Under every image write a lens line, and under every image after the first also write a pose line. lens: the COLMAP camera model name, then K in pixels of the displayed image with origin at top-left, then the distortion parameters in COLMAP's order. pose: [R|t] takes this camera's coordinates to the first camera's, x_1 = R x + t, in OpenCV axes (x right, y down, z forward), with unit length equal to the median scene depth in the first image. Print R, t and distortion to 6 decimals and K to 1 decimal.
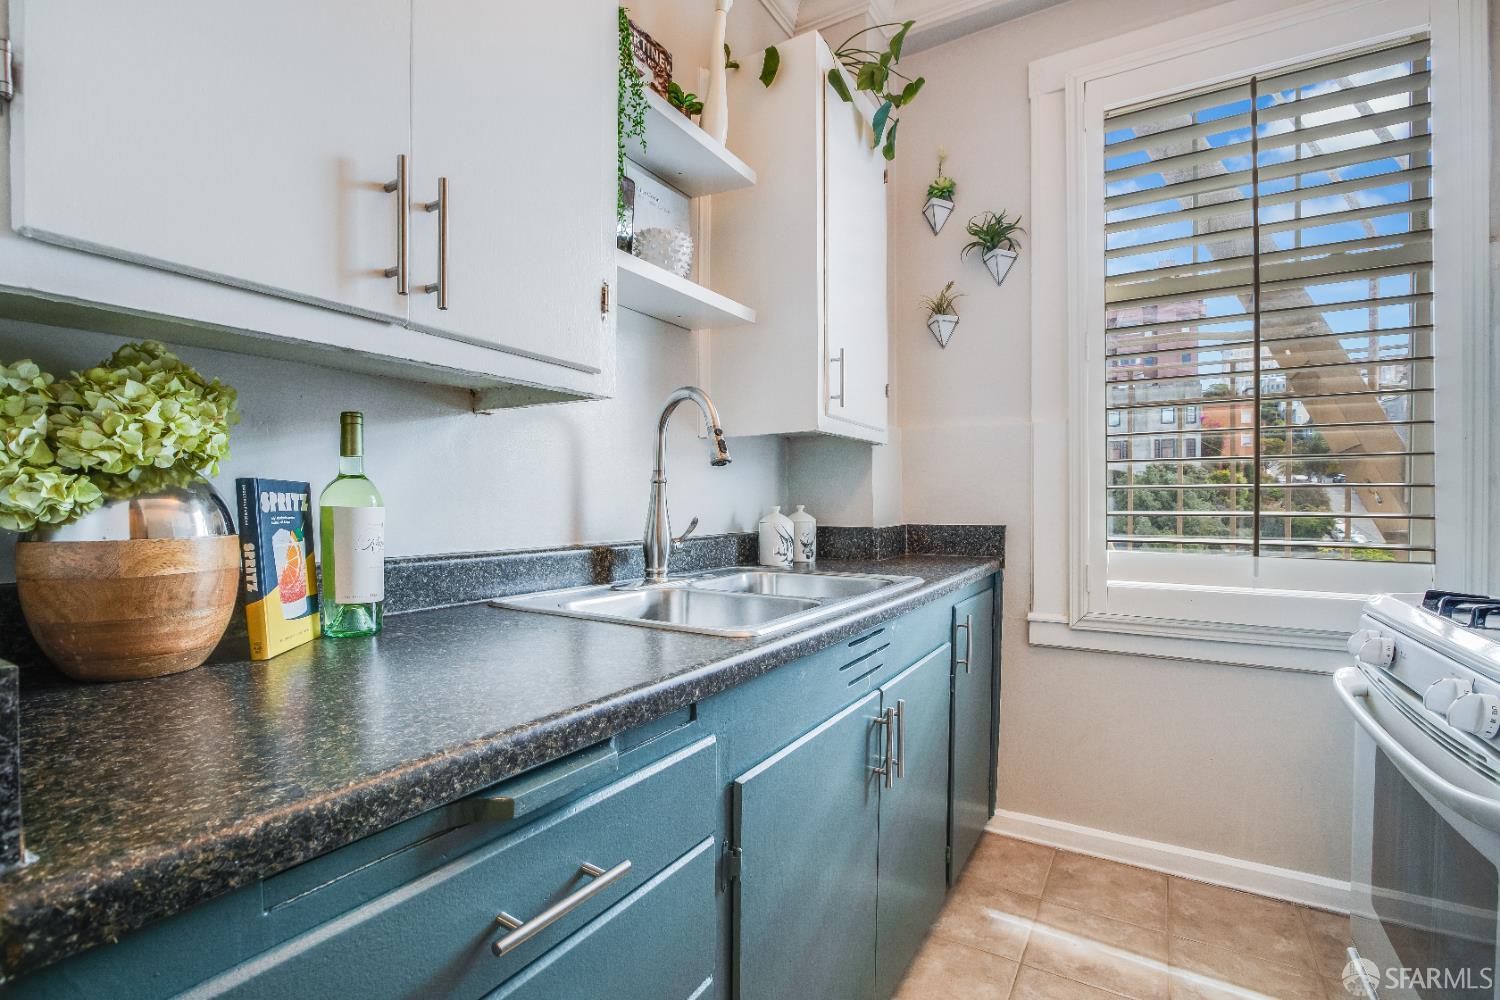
lens RADIAL K [[691.6, 0, 730.5], [0, 691.6, 506.6], [0, 0, 1]] dist [-0.000844, 0.000077]
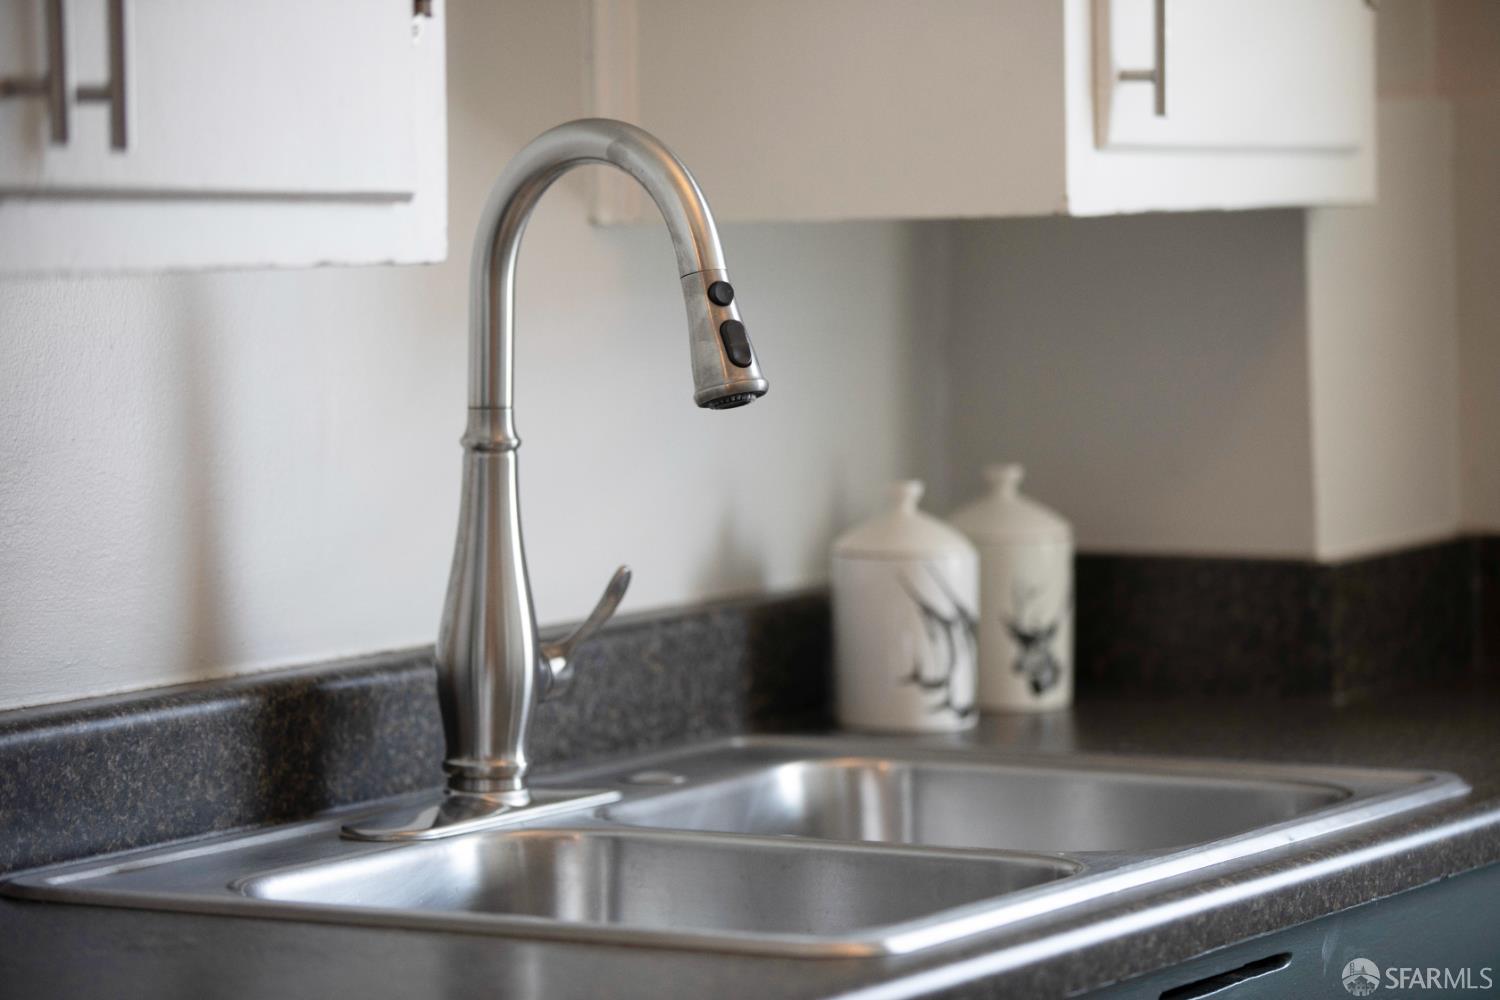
lens RADIAL K [[5512.5, 0, 750.0], [0, 5512.5, 500.0], [0, 0, 1]] dist [0.157993, 0.733833]
pose [[0.998517, -0.014944, 0.052352, -0.116005], [0.011715, 0.998041, 0.061451, -0.148189], [-0.053168, -0.060746, 0.996736, -1.200156]]
